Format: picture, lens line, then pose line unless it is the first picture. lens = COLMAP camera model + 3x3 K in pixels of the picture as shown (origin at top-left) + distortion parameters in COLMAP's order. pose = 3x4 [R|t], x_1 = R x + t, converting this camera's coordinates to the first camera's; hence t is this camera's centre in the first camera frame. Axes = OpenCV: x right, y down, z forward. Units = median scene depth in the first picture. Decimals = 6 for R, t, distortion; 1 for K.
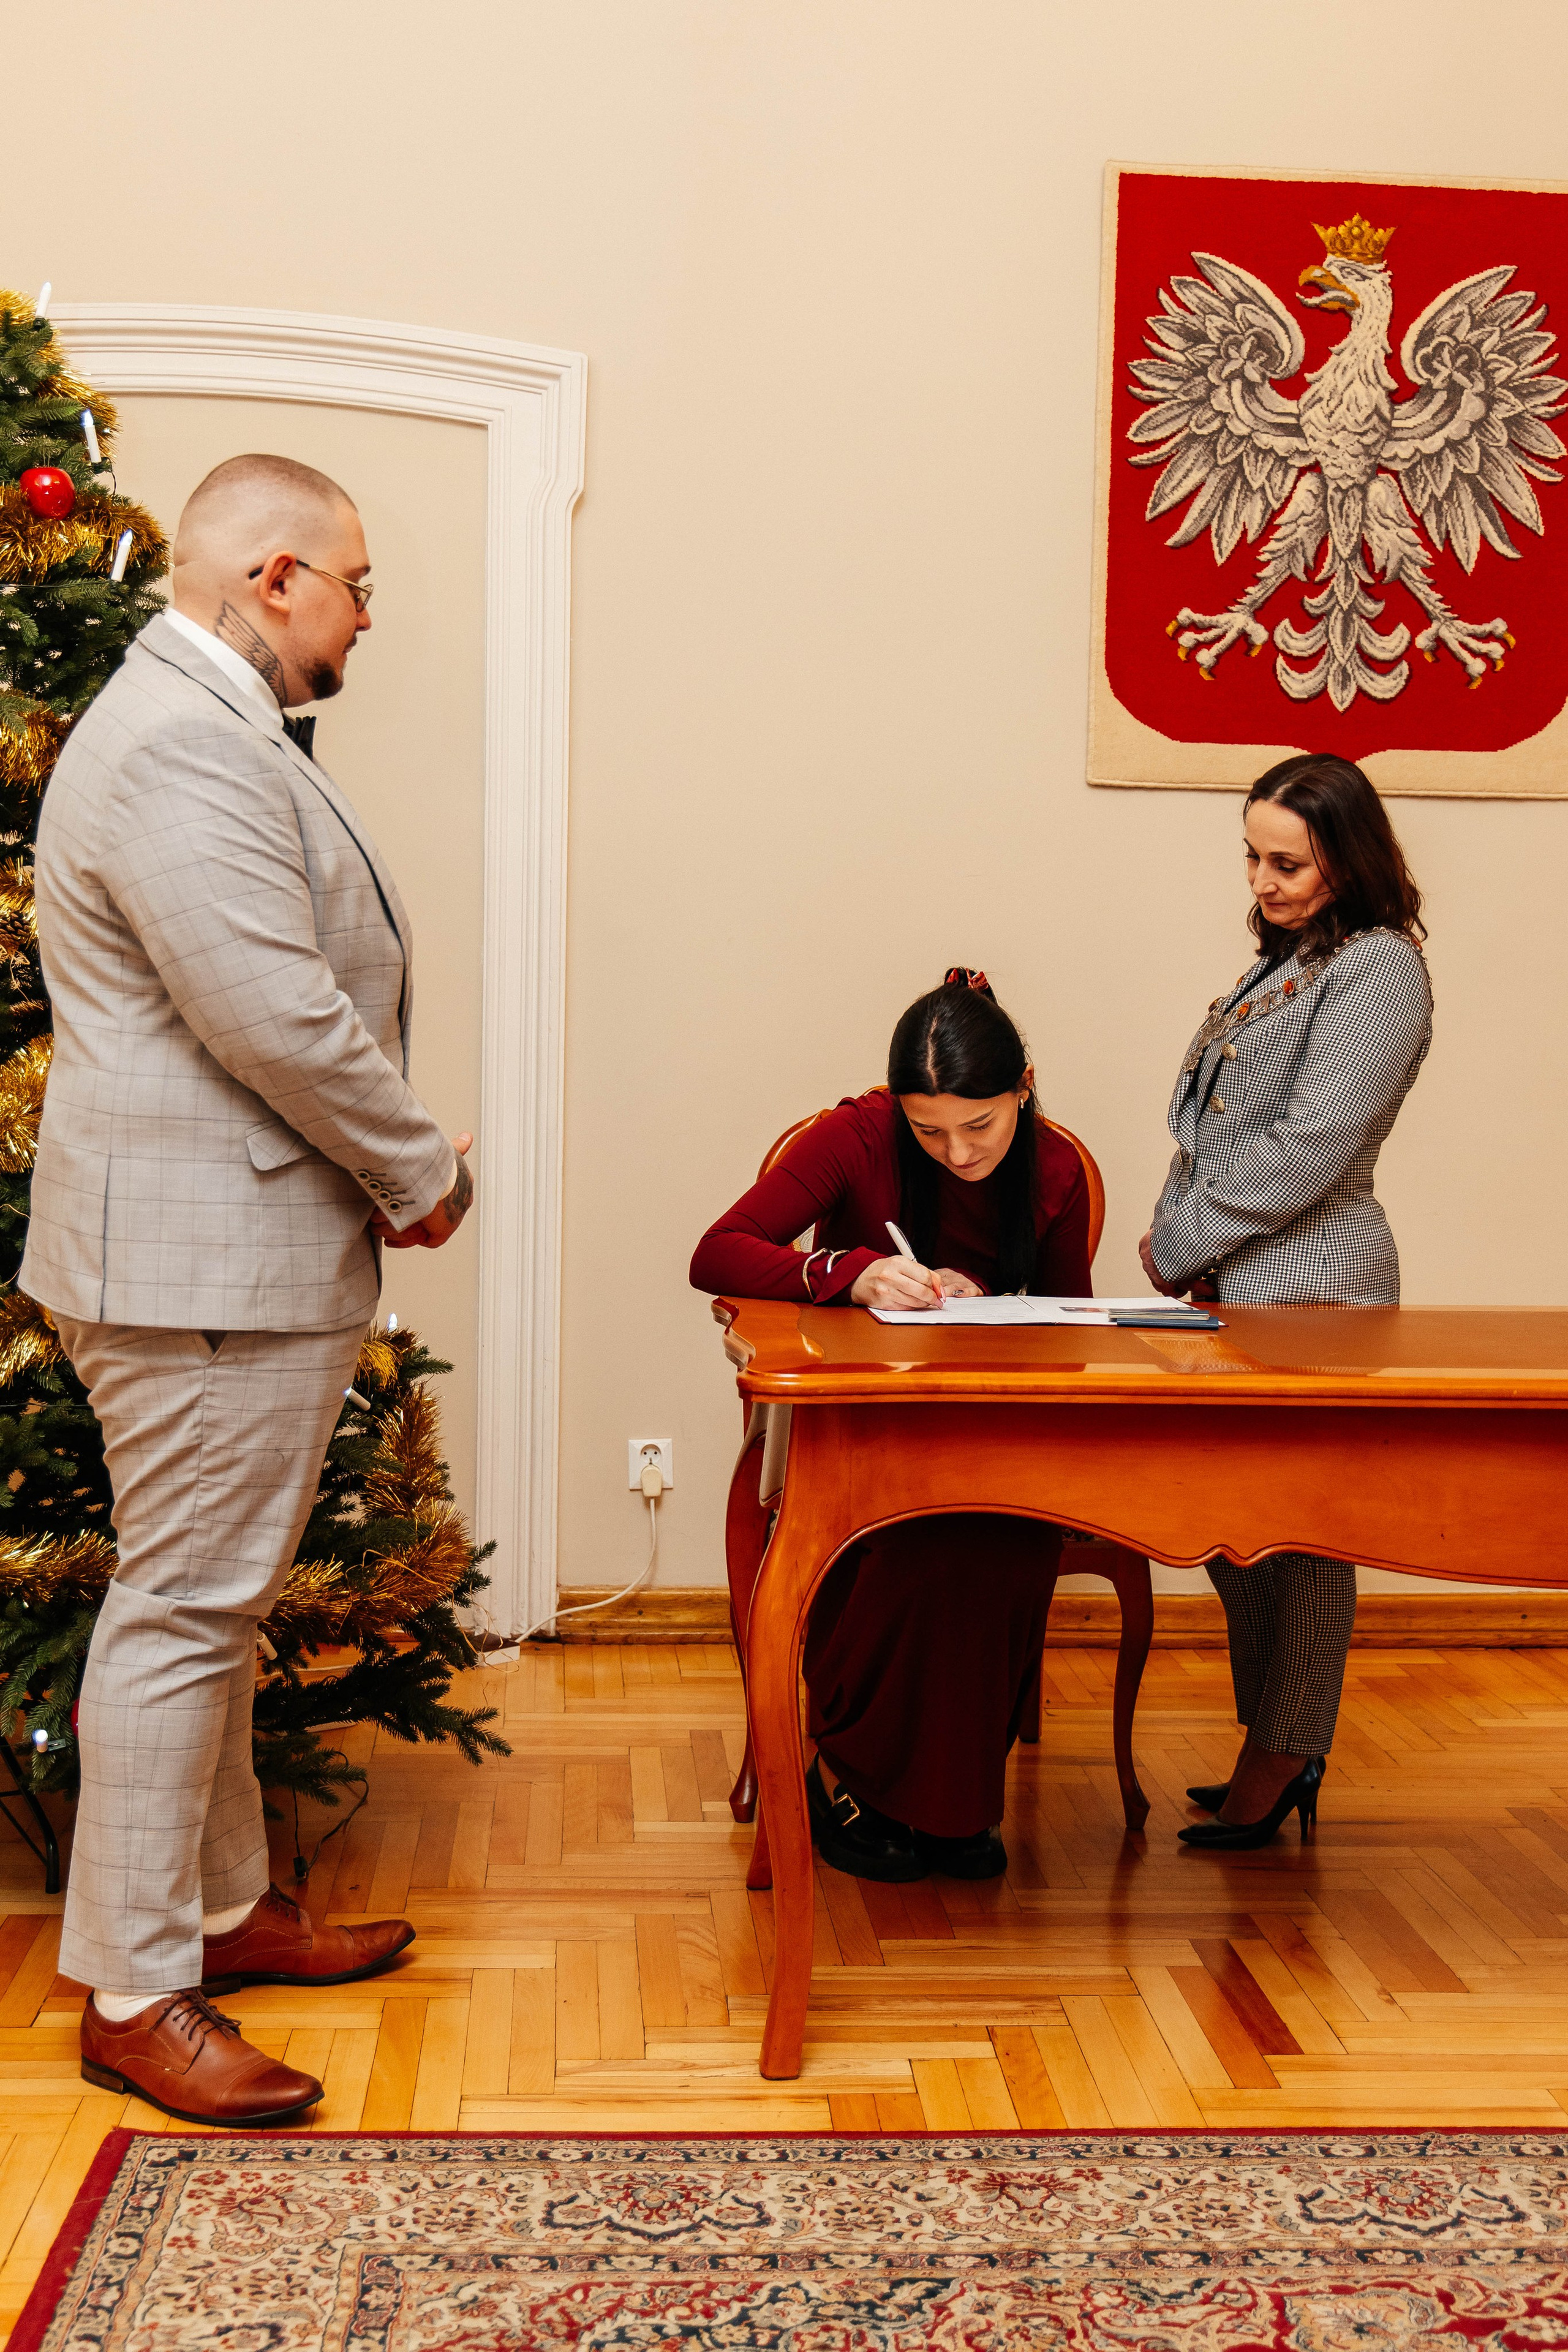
lens RADIAL K [[2857.7, 0, 784.0], [0, 2857.7, 1176.0], [0, 0, 1]] dist [0.022445, -0.034158]
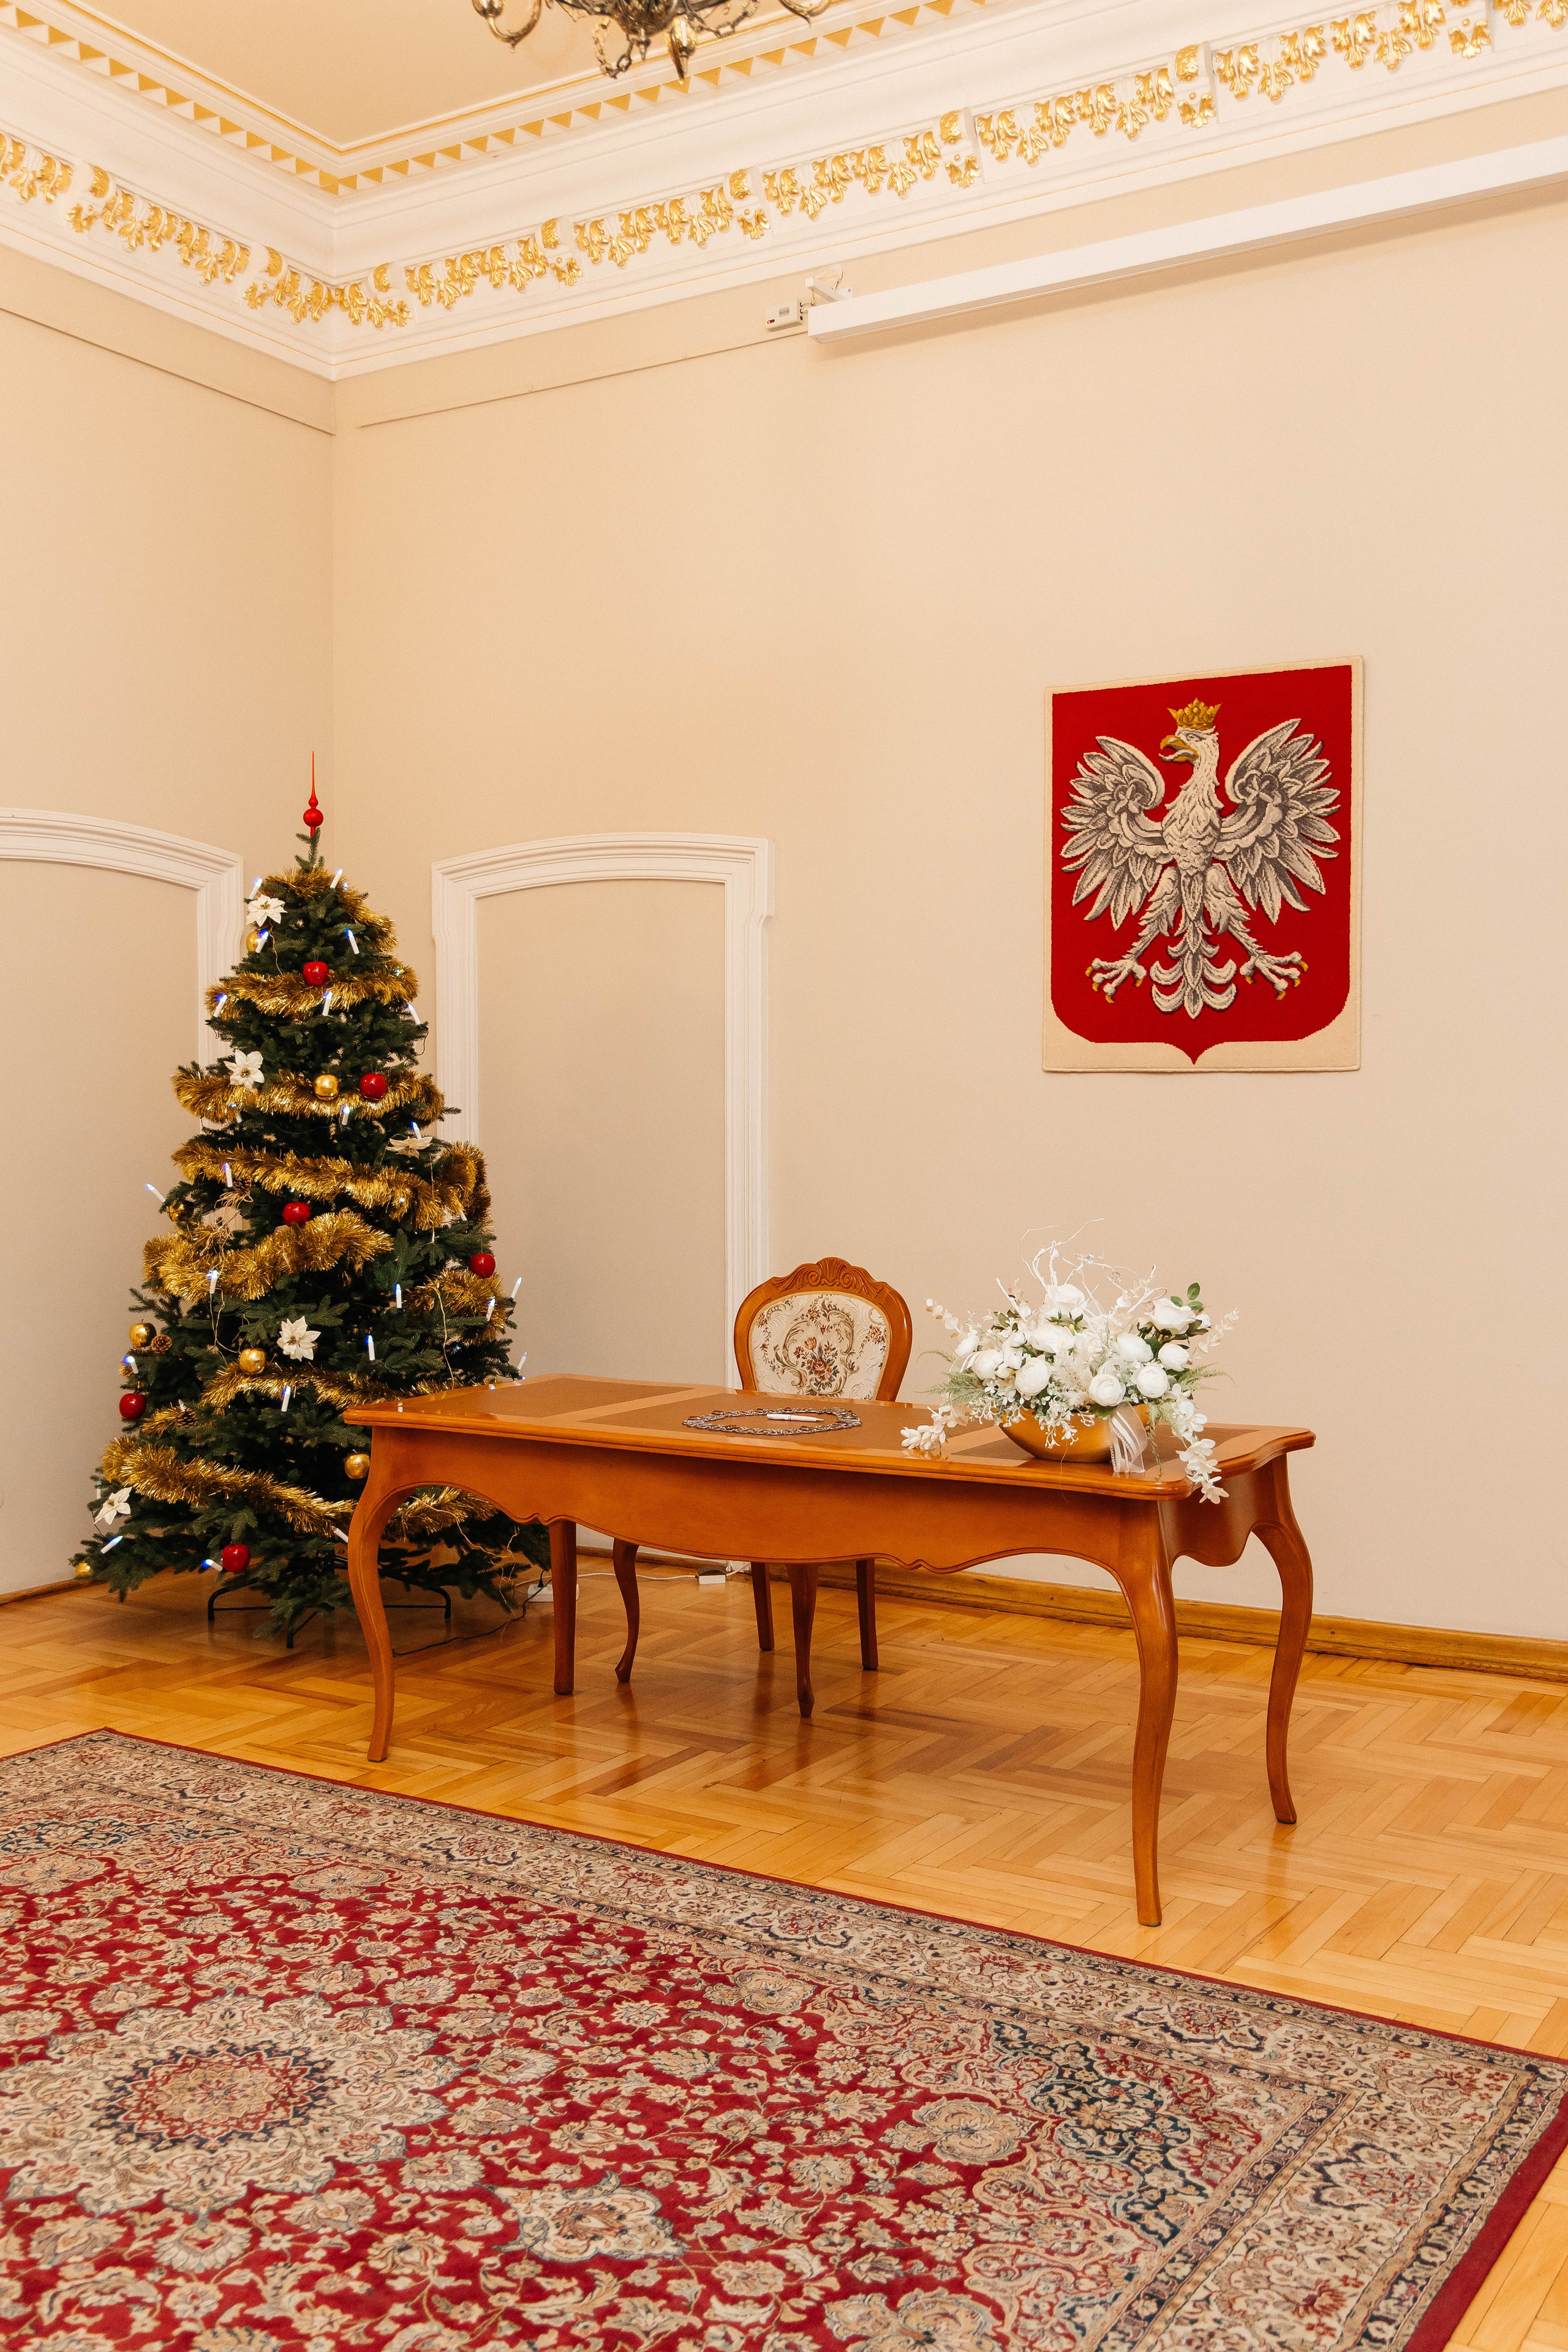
lens RADIAL K [[2177.9, 0, 784.0], [0, 2177.9, 1176.0], [0, 0, 1]] dist [-0.003756, 0.008986]
pose [[0.819384, -0.003278, -0.573236, 0.687268], [-0.024415, 0.998877, -0.040611, -0.026075], [0.572725, 0.047271, 0.818384, -0.074184]]
